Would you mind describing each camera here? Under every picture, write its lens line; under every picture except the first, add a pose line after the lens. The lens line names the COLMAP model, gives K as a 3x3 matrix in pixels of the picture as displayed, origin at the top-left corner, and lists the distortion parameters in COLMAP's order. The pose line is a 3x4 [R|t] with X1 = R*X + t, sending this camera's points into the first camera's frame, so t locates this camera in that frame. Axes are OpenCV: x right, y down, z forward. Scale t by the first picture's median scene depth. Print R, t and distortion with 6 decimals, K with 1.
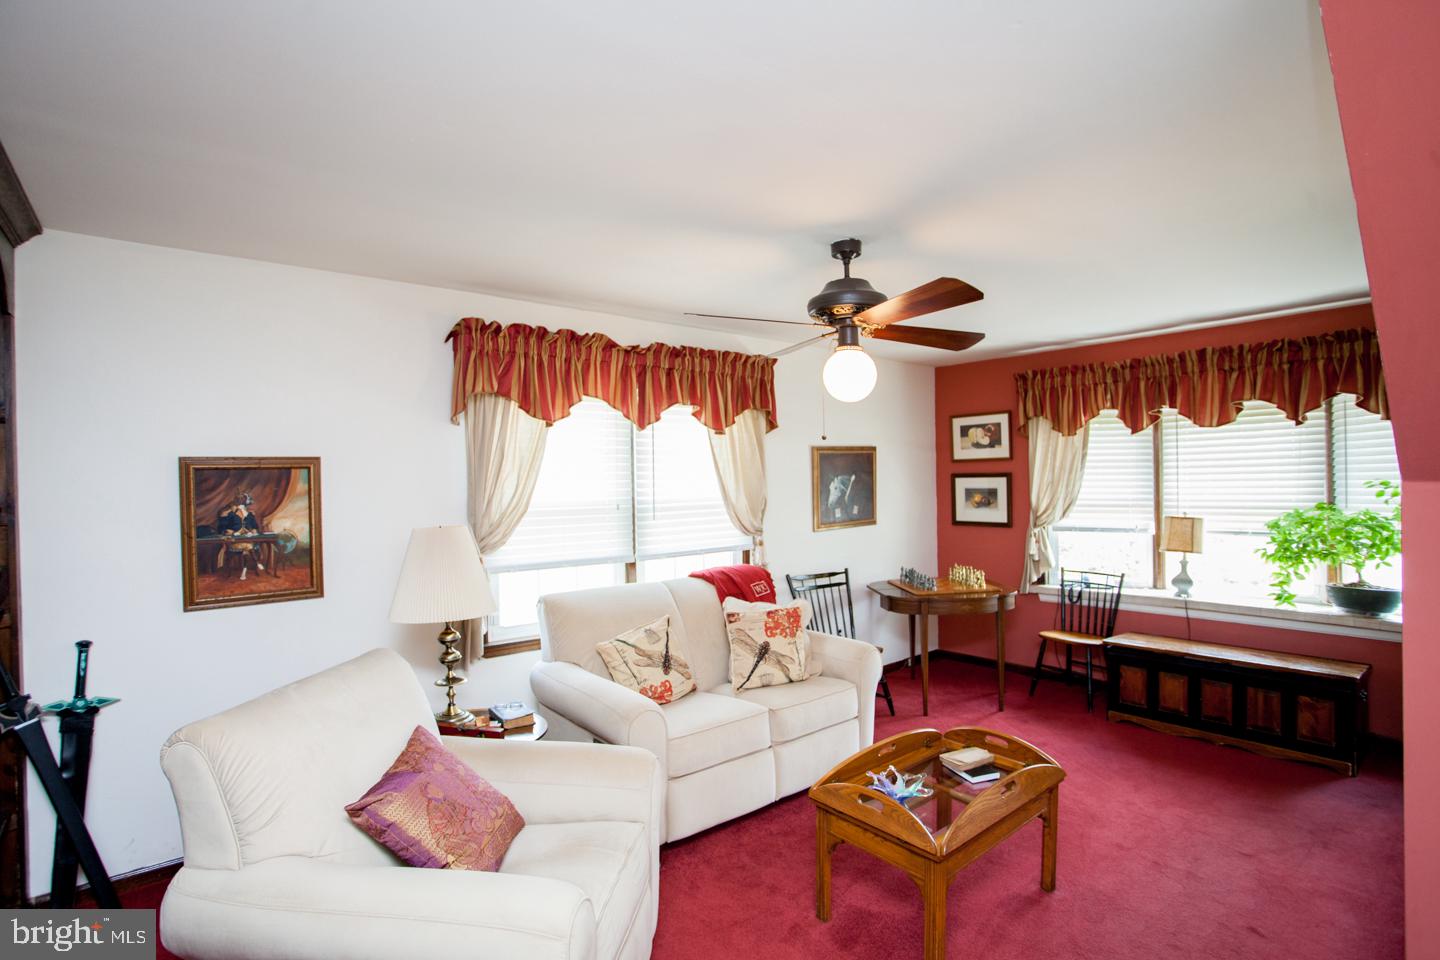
lens RADIAL K [[698.3, 0, 718.3], [0, 698.3, 481.8], [0, 0, 1]] dist [-0.079578, 0.035621]
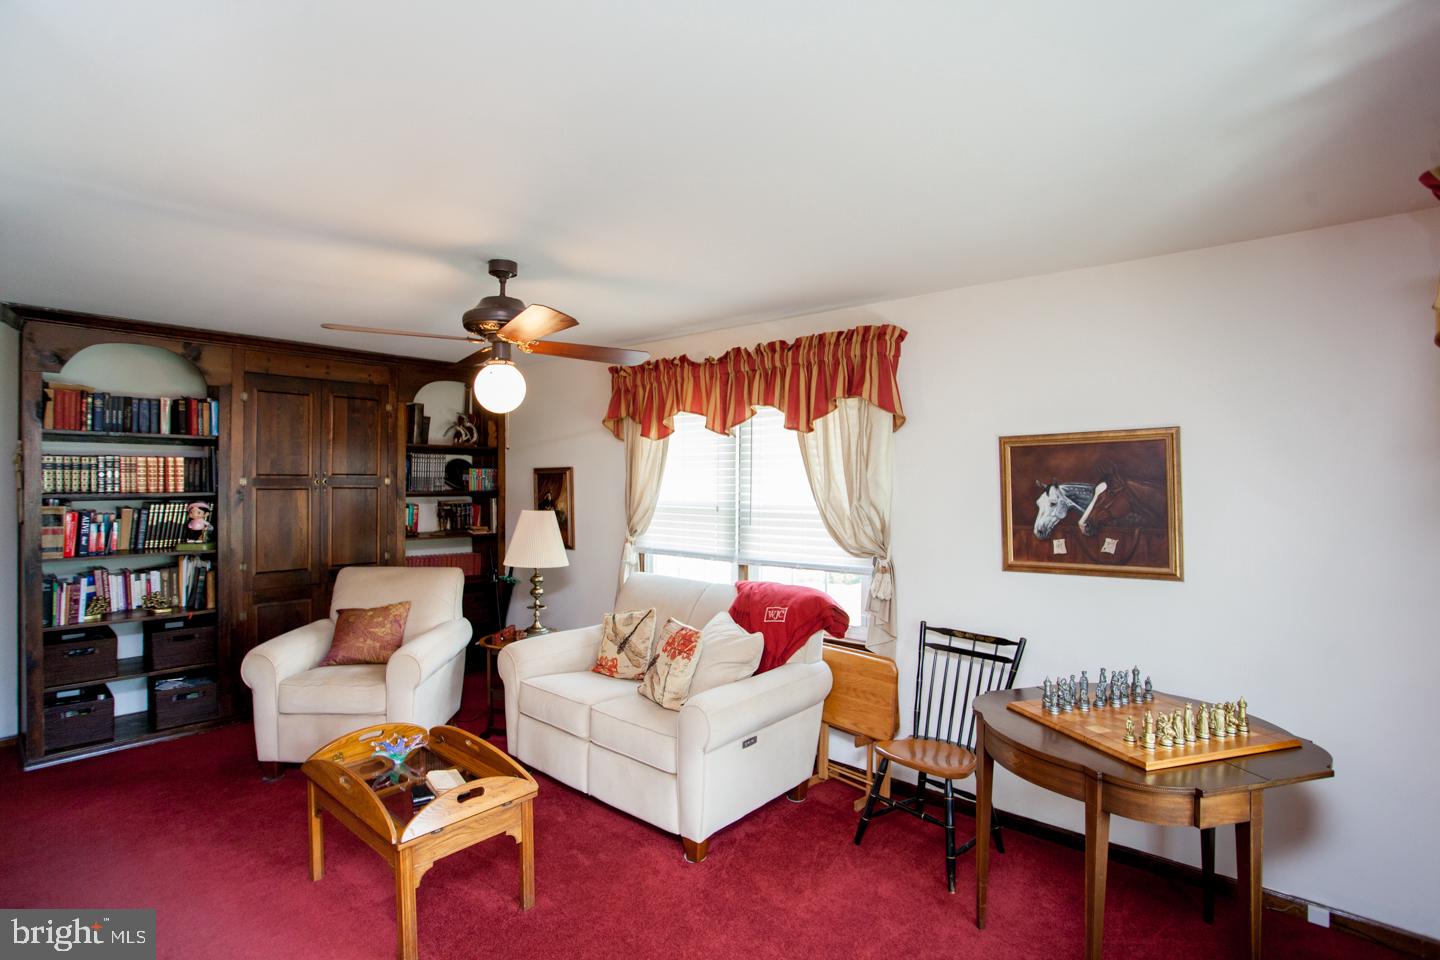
lens RADIAL K [[698.3, 0, 718.3], [0, 698.3, 481.8], [0, 0, 1]] dist [-0.079578, 0.035621]
pose [[0.173647, 0.012304, -0.984731, 0.870764], [-0.011508, 0.999879, 0.010464, -0.016088], [0.984741, 0.009516, 0.173768, 0.775020]]
